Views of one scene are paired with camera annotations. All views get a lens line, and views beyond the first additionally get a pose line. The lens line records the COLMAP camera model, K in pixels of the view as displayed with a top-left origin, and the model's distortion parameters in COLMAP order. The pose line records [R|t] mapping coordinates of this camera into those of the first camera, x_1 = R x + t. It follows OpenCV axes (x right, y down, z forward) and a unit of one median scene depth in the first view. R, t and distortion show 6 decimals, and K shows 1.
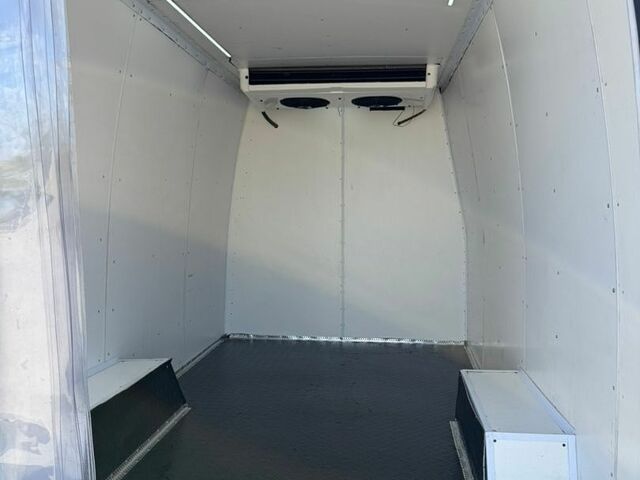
lens RADIAL K [[582.5, 0, 320.2], [0, 582.5, 237.6], [0, 0, 1]] dist [0.050150, -0.135998]
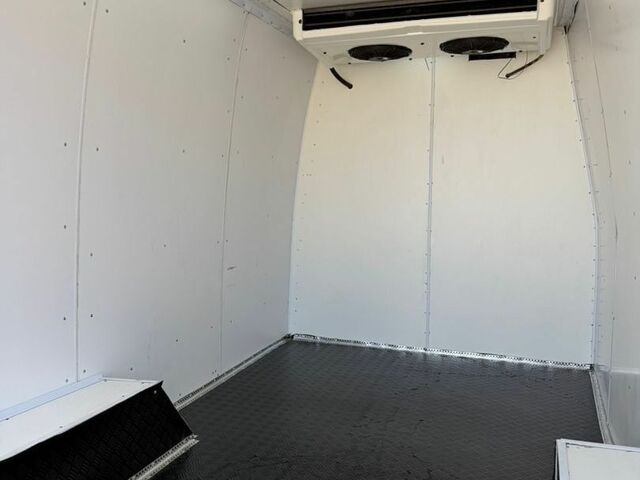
lens RADIAL K [[582.5, 0, 317.9], [0, 582.5, 236.4], [0, 0, 1]] dist [0.050150, -0.135998]
pose [[0.972262, 0.024386, -0.232620, 0.079796], [-0.016179, 0.999180, 0.037125, -0.010894], [0.233334, -0.032331, 0.971859, 0.199223]]
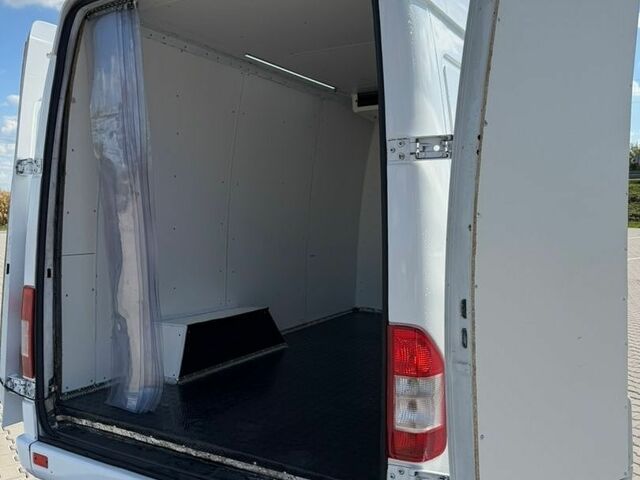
lens RADIAL K [[582.5, 0, 321.9], [0, 582.5, 244.6], [0, 0, 1]] dist [0.050150, -0.135998]
pose [[0.912121, 0.020712, -0.409398, 0.295608], [-0.018012, 0.999783, 0.010448, 0.022805], [0.409526, -0.002156, 0.912296, -0.167787]]
